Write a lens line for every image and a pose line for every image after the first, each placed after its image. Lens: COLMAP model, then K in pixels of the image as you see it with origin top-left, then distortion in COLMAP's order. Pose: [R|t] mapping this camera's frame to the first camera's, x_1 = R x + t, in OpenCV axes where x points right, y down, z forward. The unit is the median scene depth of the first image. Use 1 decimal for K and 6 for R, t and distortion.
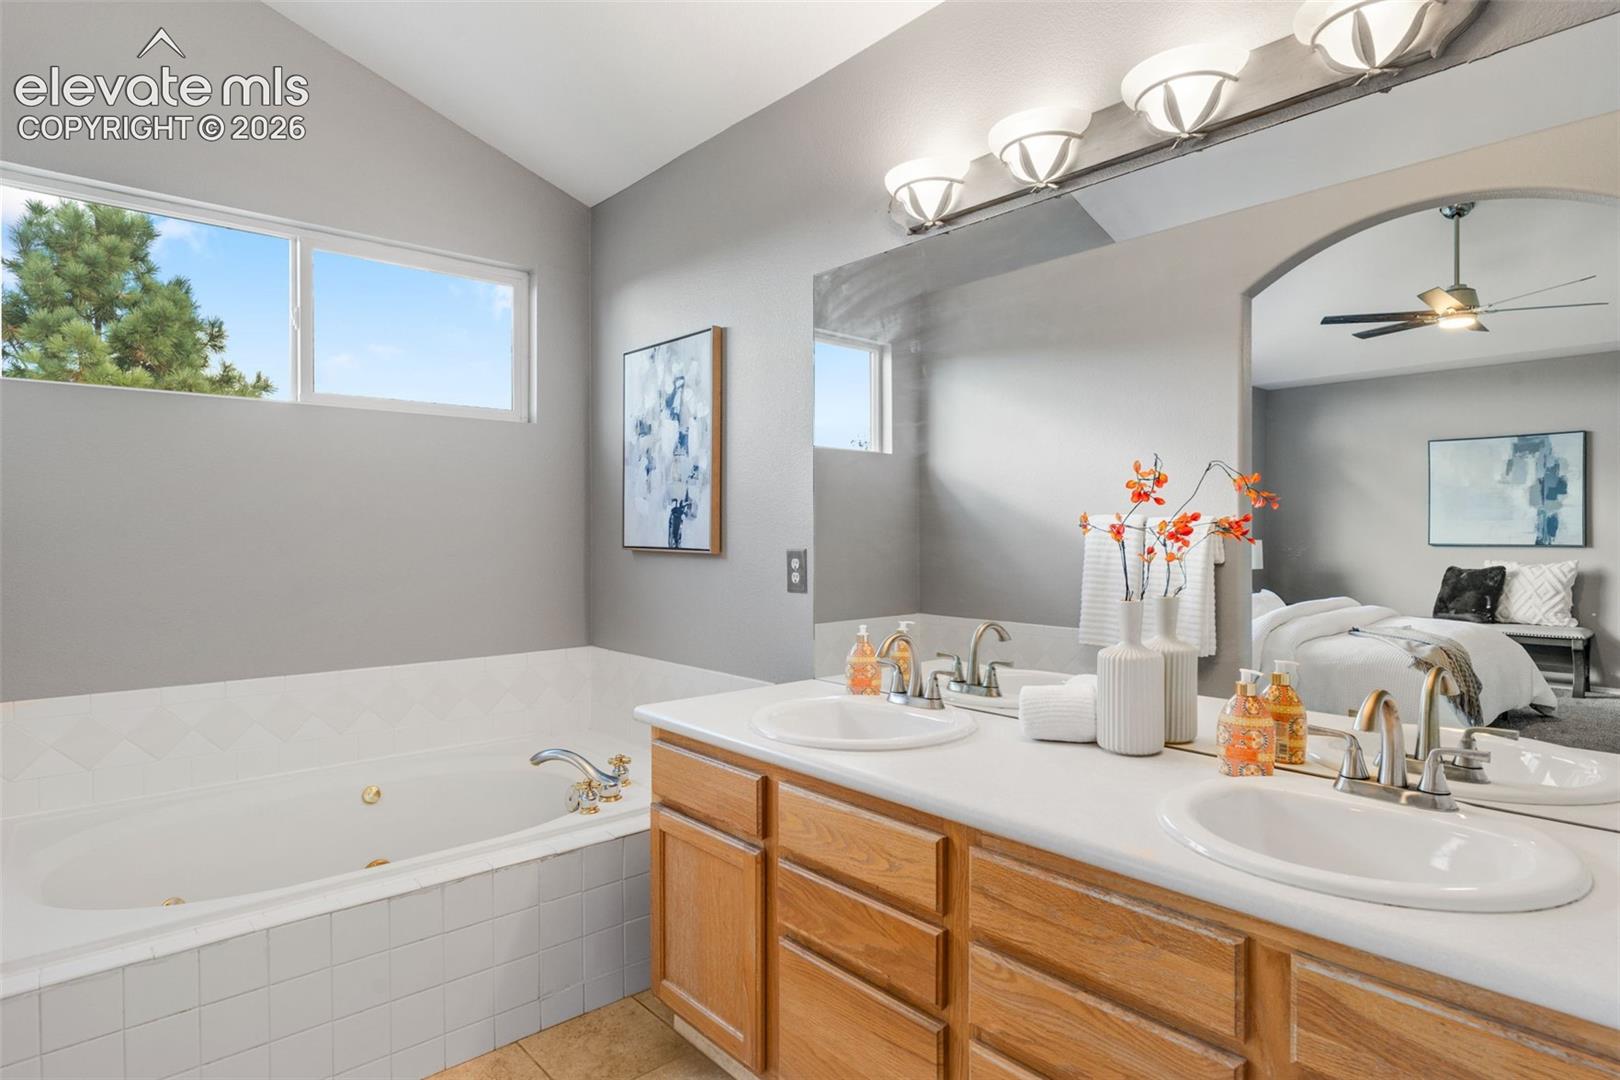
lens RADIAL K [[875.3, 0, 823.1], [0, 875.3, 528.9], [0, 0, 1]] dist [-0.001002, -0.002667]
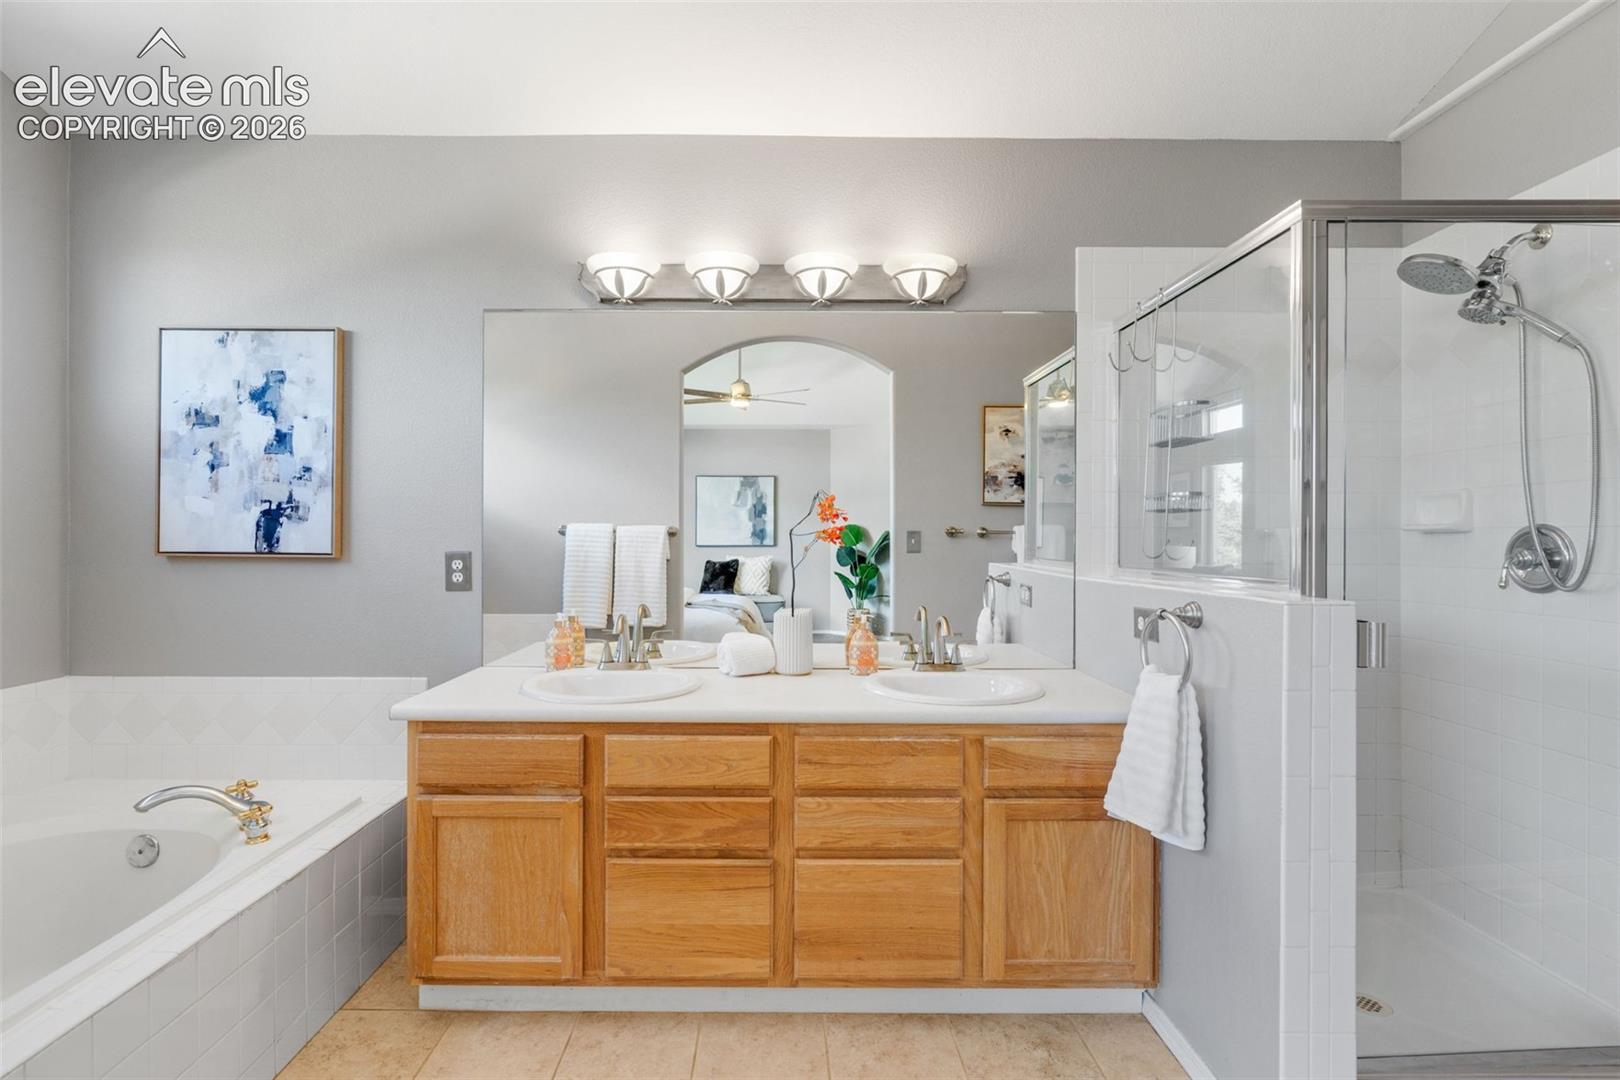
lens RADIAL K [[735.9, 0, 824.0], [0, 735.9, 529.3], [0, 0, 1]] dist [-0.004662, 0.001776]
pose [[0.663016, 0.010242, 0.748535, -0.367243], [-0.005222, 0.999945, -0.009057, 0.000813], [-0.748587, 0.002097, 0.663034, 0.037538]]
